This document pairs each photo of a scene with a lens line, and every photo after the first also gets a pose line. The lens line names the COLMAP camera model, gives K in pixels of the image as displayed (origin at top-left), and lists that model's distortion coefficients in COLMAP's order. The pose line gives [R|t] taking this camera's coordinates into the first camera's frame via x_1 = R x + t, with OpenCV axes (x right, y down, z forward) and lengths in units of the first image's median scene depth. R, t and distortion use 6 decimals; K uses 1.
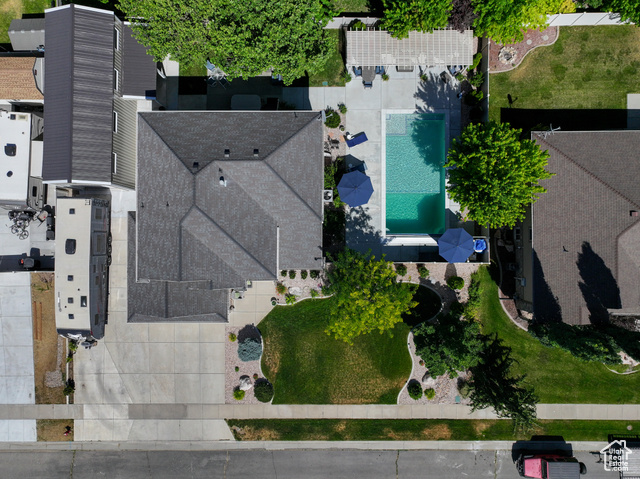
lens RADIAL K [[454.7, 0, 320.0], [0, 454.7, 239.5], [0, 0, 1]] dist [-0.003194, -0.000726]
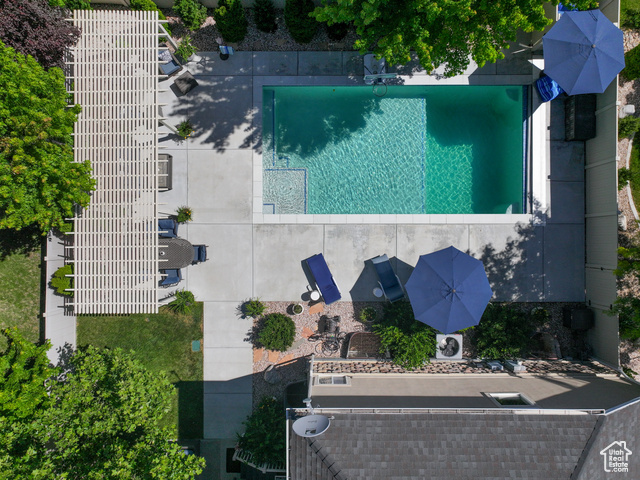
lens RADIAL K [[441.2, 0, 320.0], [0, 441.2, 240.0], [0, 0, 1]] dist [0.004622, 0.002718]
pose [[0.001803, -0.999833, 0.018169, 0.110061], [0.999963, 0.001649, -0.008486, -0.215028], [0.008454, 0.018184, 0.999799, 0.555711]]
